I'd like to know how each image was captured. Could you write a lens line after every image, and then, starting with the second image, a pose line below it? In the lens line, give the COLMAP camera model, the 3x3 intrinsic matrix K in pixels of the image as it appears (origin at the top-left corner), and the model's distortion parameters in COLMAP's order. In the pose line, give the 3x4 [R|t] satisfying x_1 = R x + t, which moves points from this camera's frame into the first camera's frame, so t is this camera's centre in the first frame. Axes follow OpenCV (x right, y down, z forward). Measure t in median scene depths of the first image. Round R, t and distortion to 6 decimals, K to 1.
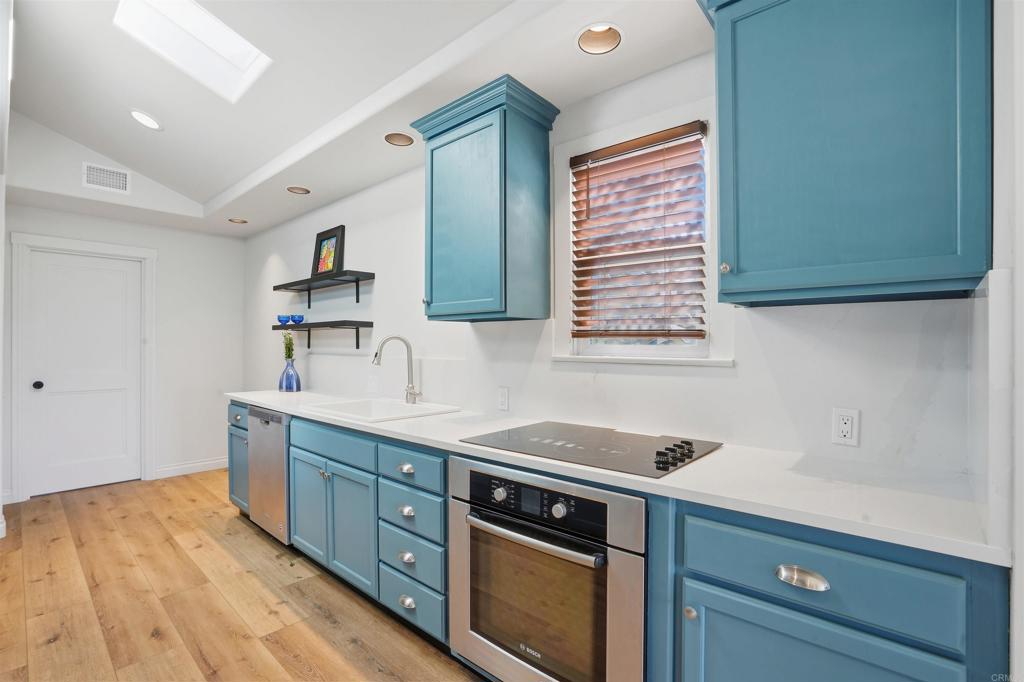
lens RADIAL K [[473.5, 0, 509.0], [0, 473.5, 345.7], [0, 0, 1]] dist [-0.029729, 0.009338]
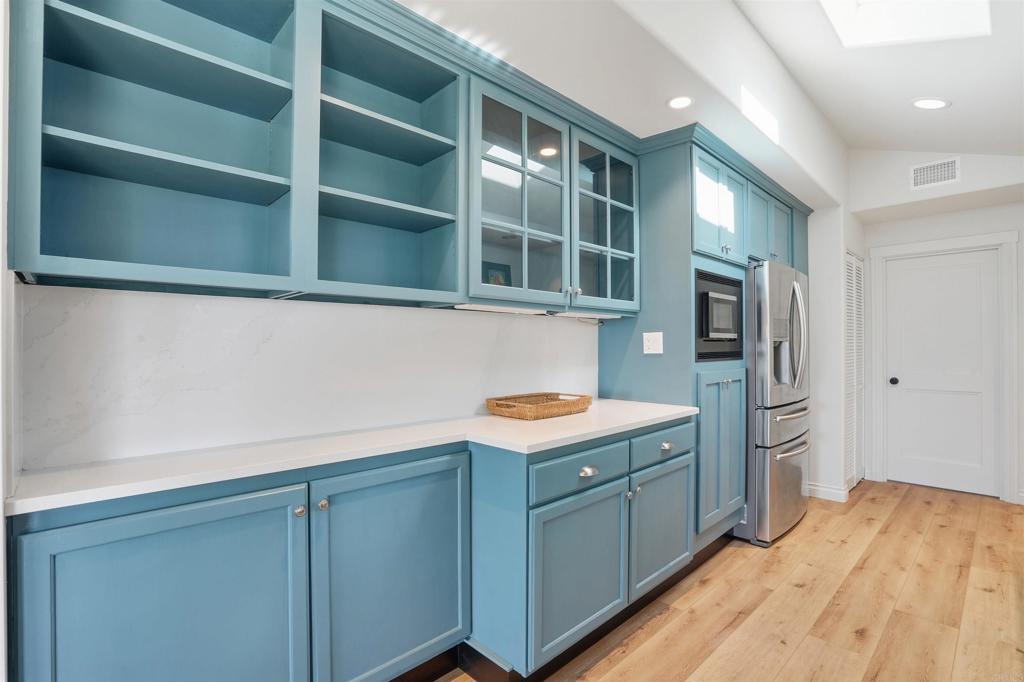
lens RADIAL K [[473.5, 0, 515.3], [0, 473.5, 345.3], [0, 0, 1]] dist [-0.029729, 0.009338]
pose [[-0.070542, -0.002774, -0.997505, 0.217275], [0.002222, 0.999993, -0.002938, 0.001333], [0.997506, -0.002424, -0.070535, 0.244729]]
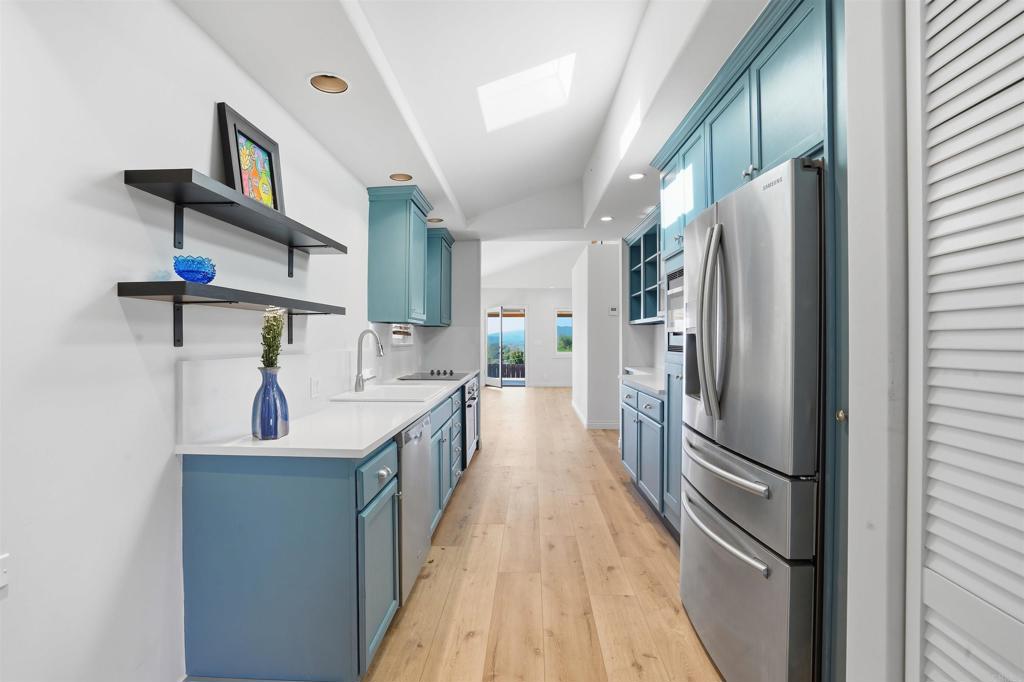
lens RADIAL K [[473.5, 0, 514.3], [0, 473.5, 338.2], [0, 0, 1]] dist [-0.029729, 0.009338]
pose [[-0.651878, -0.001382, 0.758323, -1.303204], [0.000544, 0.999997, 0.002290, -0.004441], [-0.758324, 0.001905, -0.651875, 1.485643]]
